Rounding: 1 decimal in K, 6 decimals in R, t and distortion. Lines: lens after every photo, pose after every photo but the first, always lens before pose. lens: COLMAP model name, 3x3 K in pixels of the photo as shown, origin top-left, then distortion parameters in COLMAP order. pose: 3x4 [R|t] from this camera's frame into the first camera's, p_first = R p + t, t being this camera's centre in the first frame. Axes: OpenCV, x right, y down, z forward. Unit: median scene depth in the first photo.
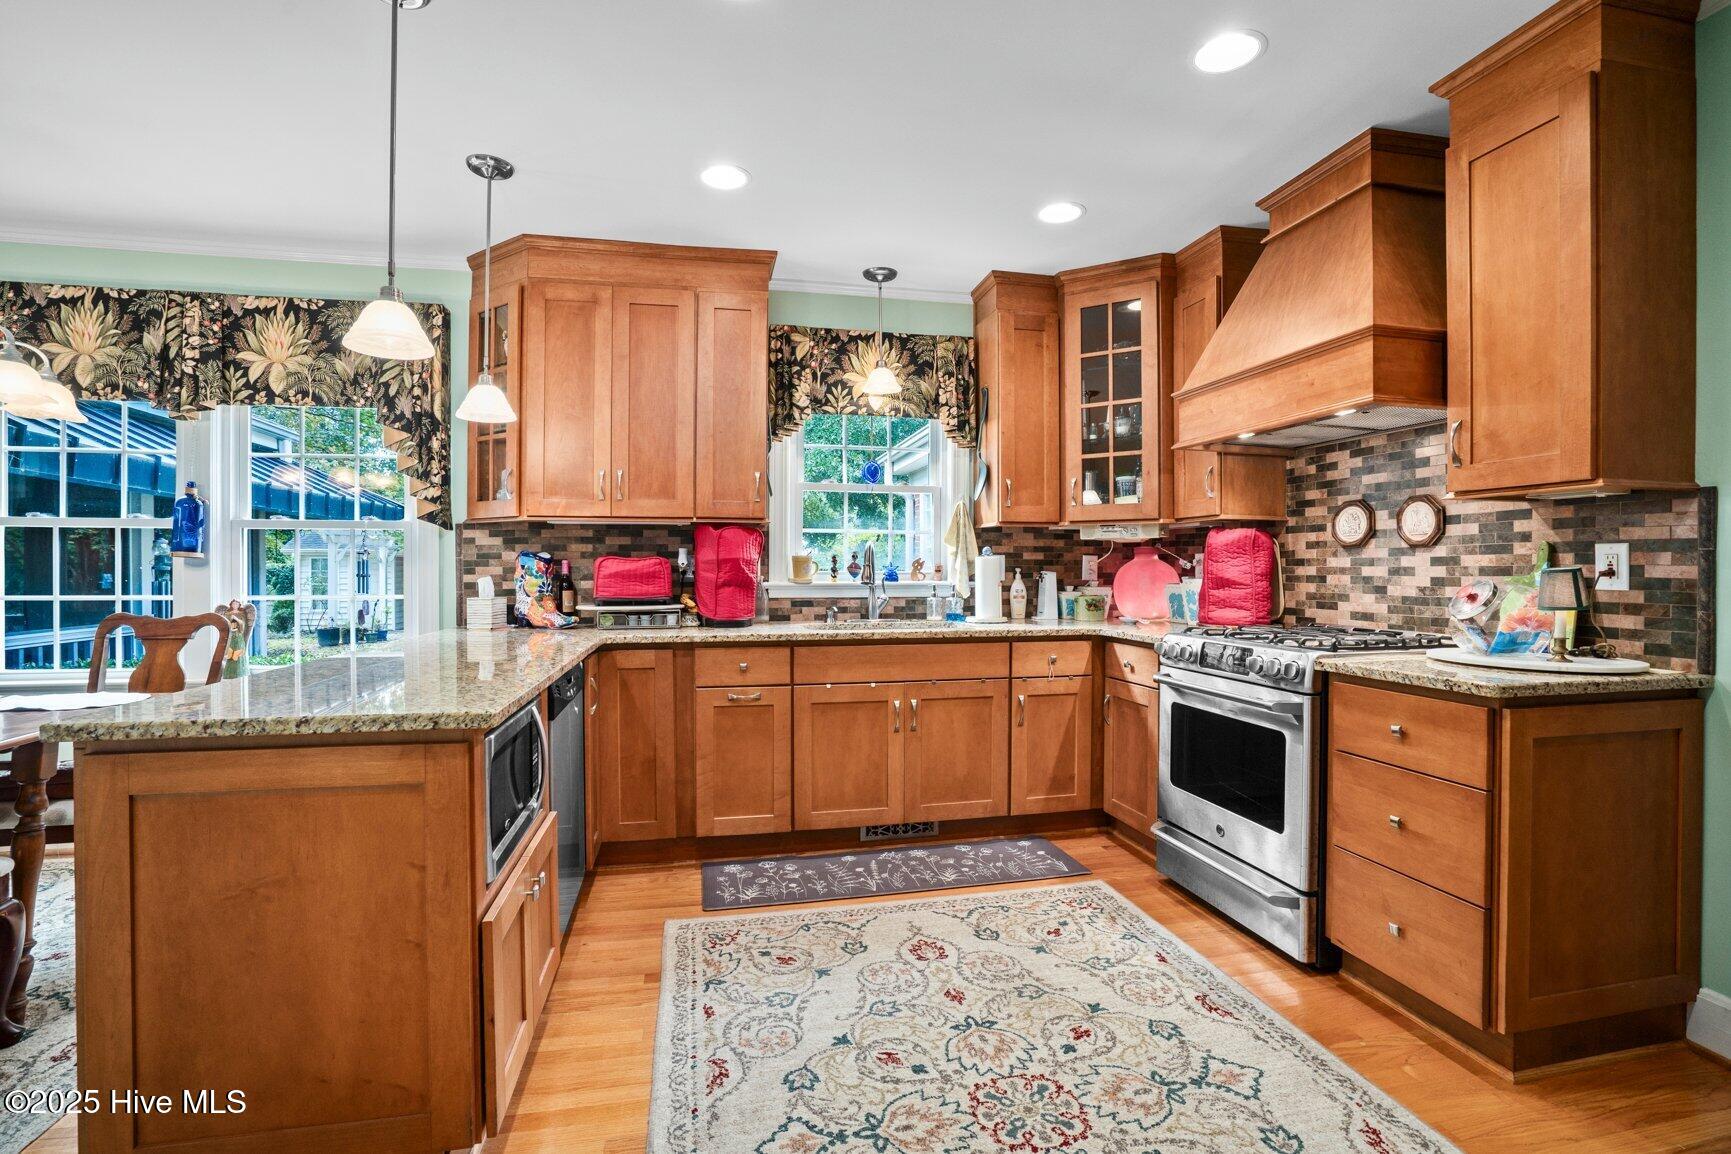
lens RADIAL K [[784.5, 0, 864.1], [0, 784.5, 569.0], [0, 0, 1]] dist [-0.051962, 0.017908]
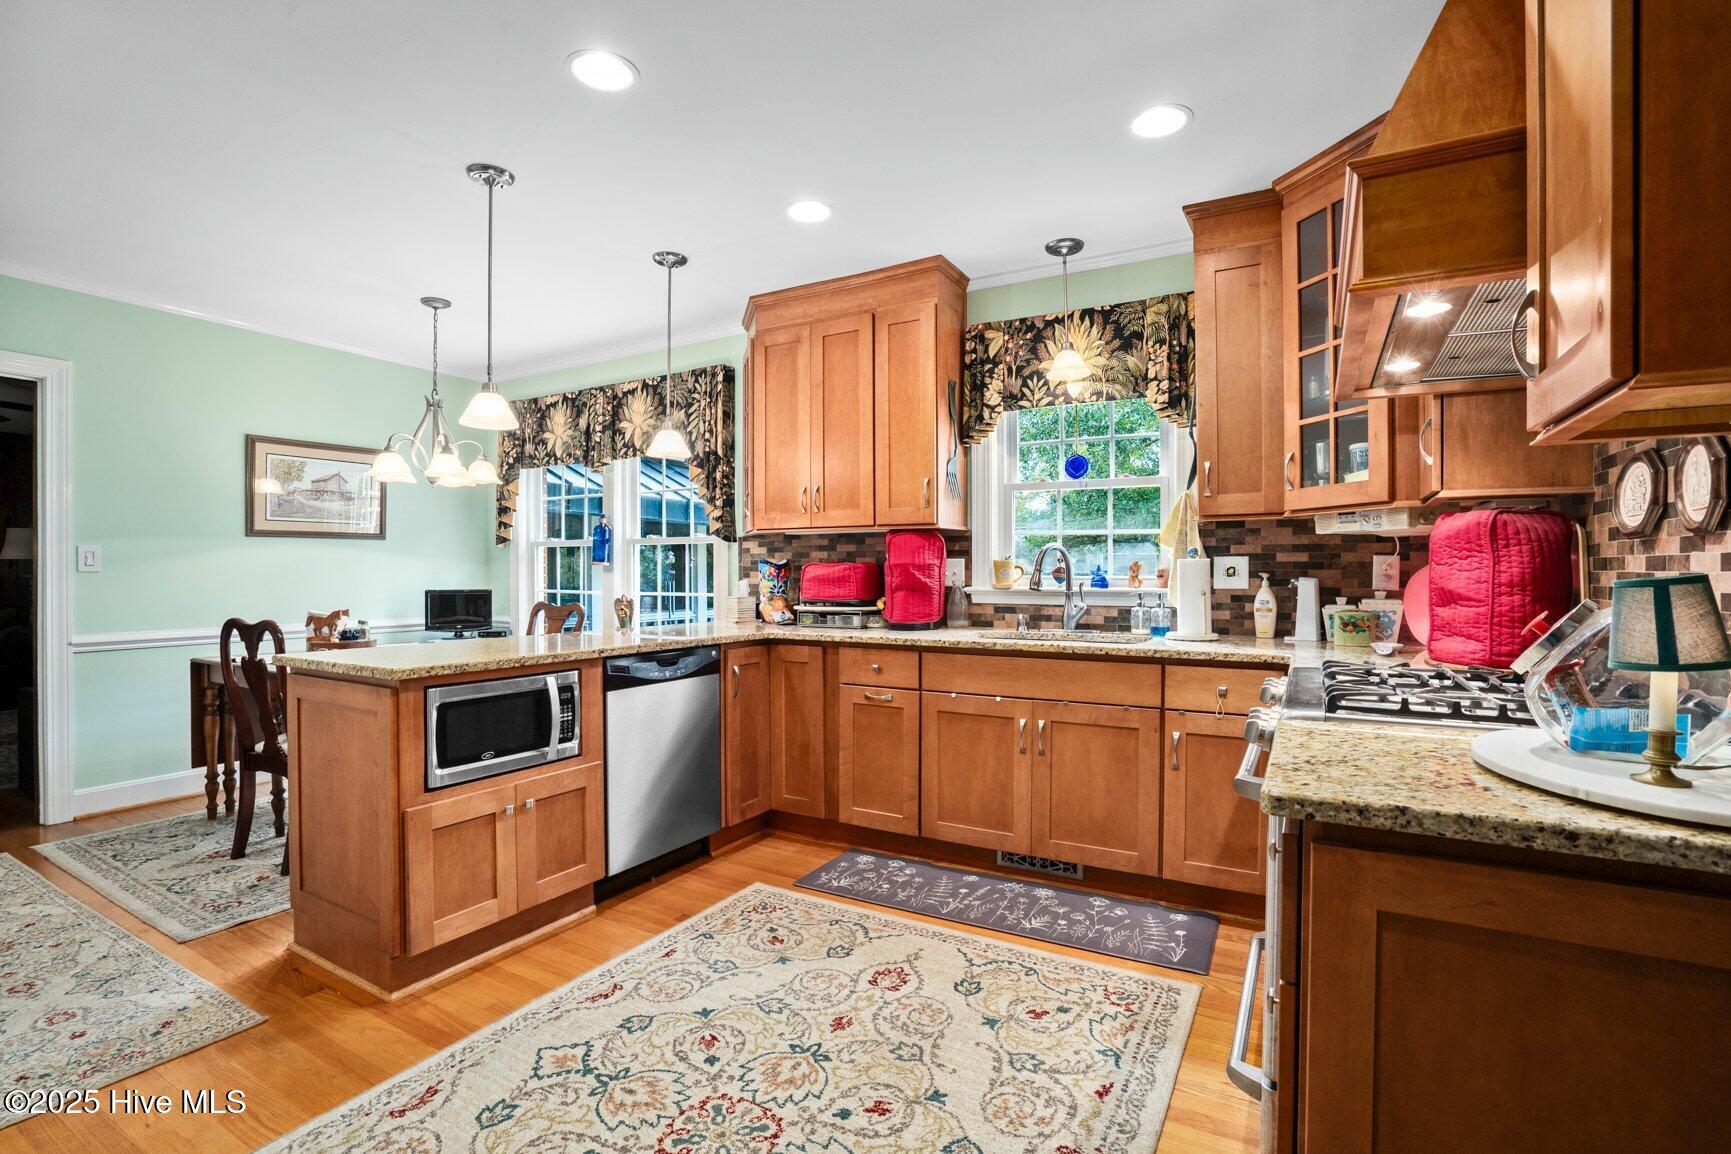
lens RADIAL K [[784.1, 0, 883.7], [0, 784.1, 573.9], [0, 0, 1]] dist [-0.058289, 0.016584]
pose [[0.755865, 0.002042, -0.654725, 0.528480], [-0.000887, 0.999997, 0.002095, -0.002093], [0.654727, -0.001003, 0.755865, 0.217131]]
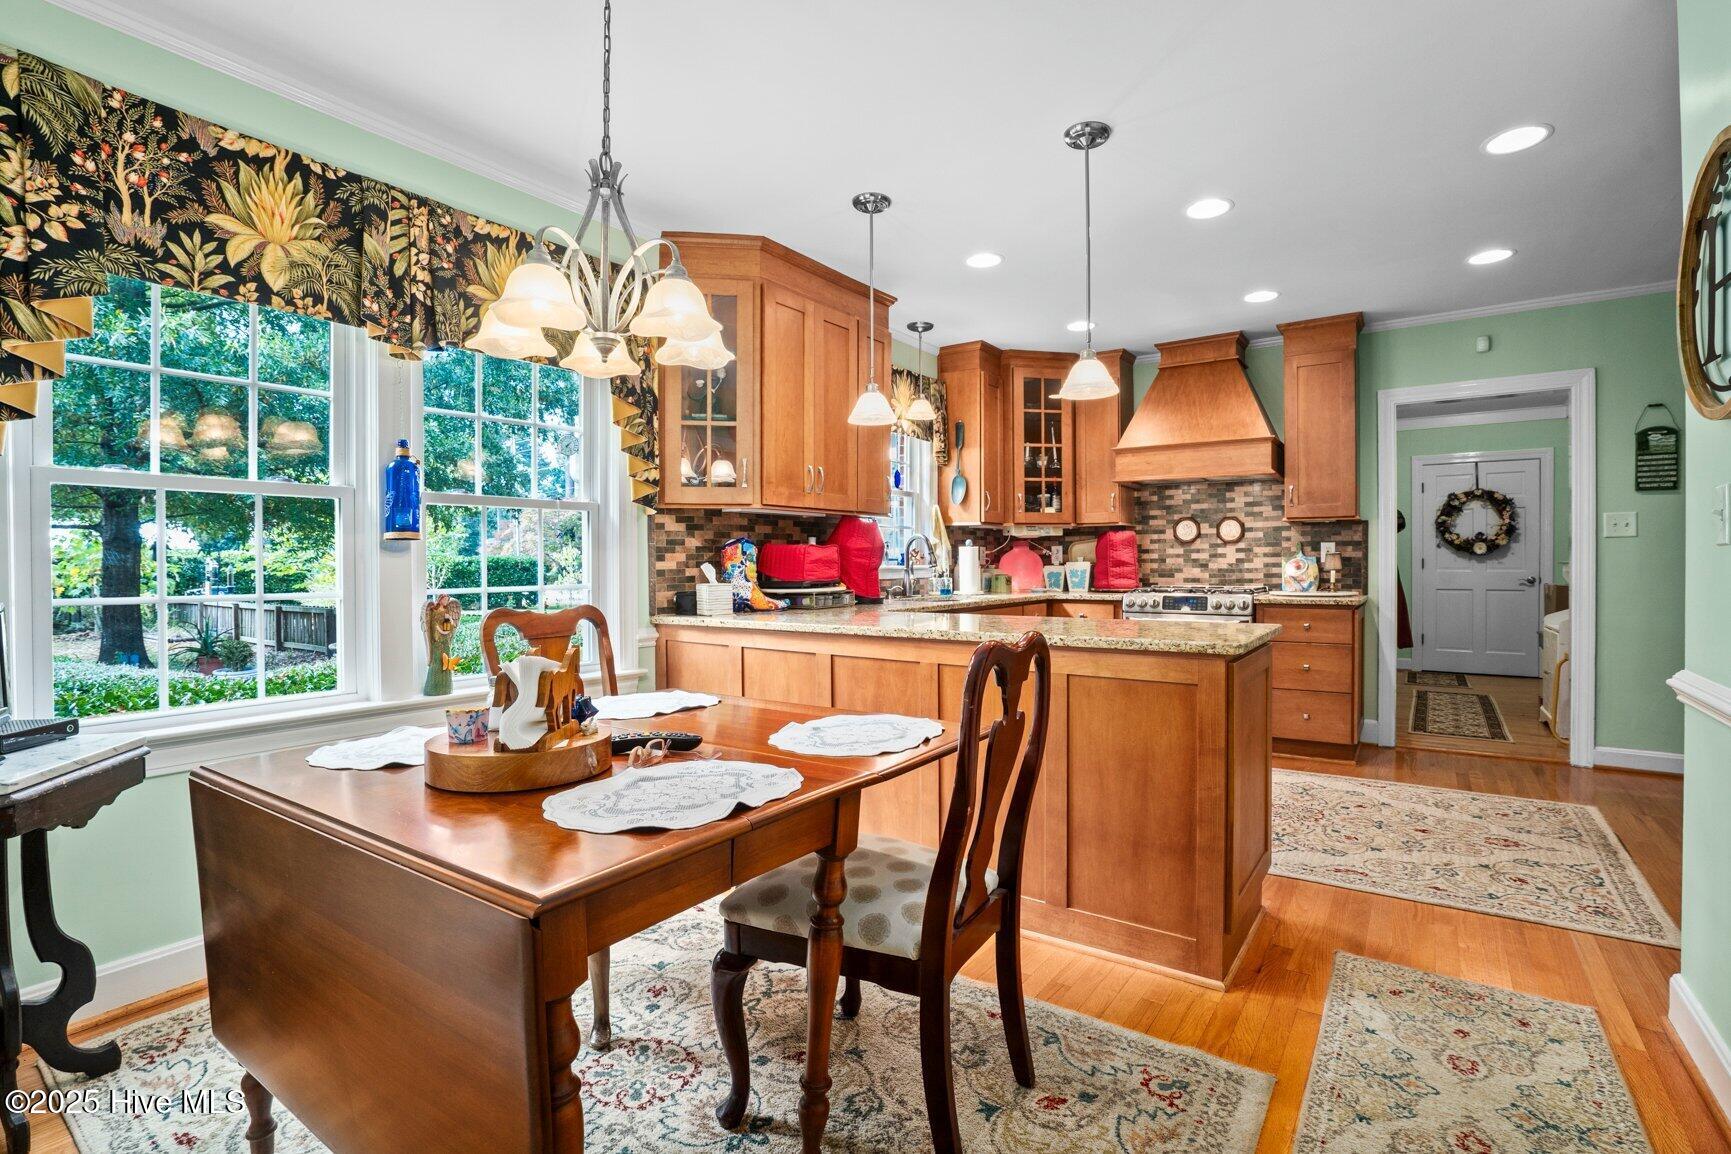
lens RADIAL K [[784.5, 0, 864.1], [0, 784.5, 569.0], [0, 0, 1]] dist [-0.051962, 0.017908]
pose [[0.744624, -0.011539, 0.667384, -1.074321], [0.006762, 0.999930, 0.009745, 0.009921], [-0.667450, -0.002744, 0.744650, 0.120294]]
